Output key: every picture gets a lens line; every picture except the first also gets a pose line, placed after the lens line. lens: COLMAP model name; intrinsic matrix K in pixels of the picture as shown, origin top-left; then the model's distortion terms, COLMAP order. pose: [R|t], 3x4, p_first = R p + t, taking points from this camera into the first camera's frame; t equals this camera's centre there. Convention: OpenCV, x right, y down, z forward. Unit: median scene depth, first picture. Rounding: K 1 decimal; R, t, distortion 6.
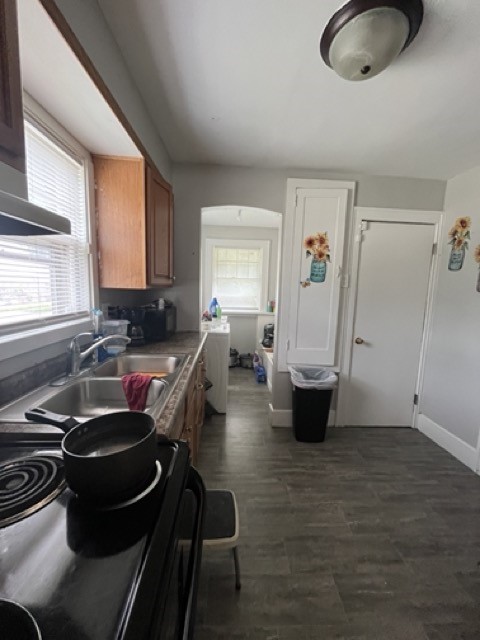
lens RADIAL K [[260.9, 0, 242.9], [0, 260.9, 325.1], [0, 0, 1]] dist [0.002428, -0.000152]
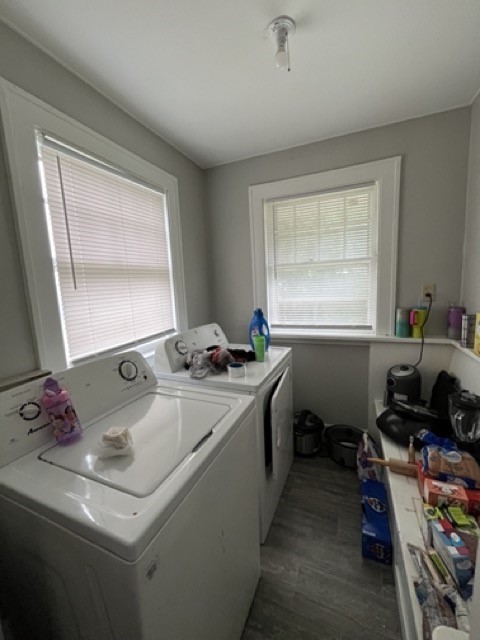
lens RADIAL K [[260.9, 0, 238.8], [0, 260.9, 317.2], [0, 0, 1]] dist [0.002428, -0.000152]
pose [[0.891546, -0.010650, -0.452806, 0.060627], [0.010578, 0.999940, -0.002691, -0.081961], [0.452808, -0.002391, 0.891605, 0.531951]]
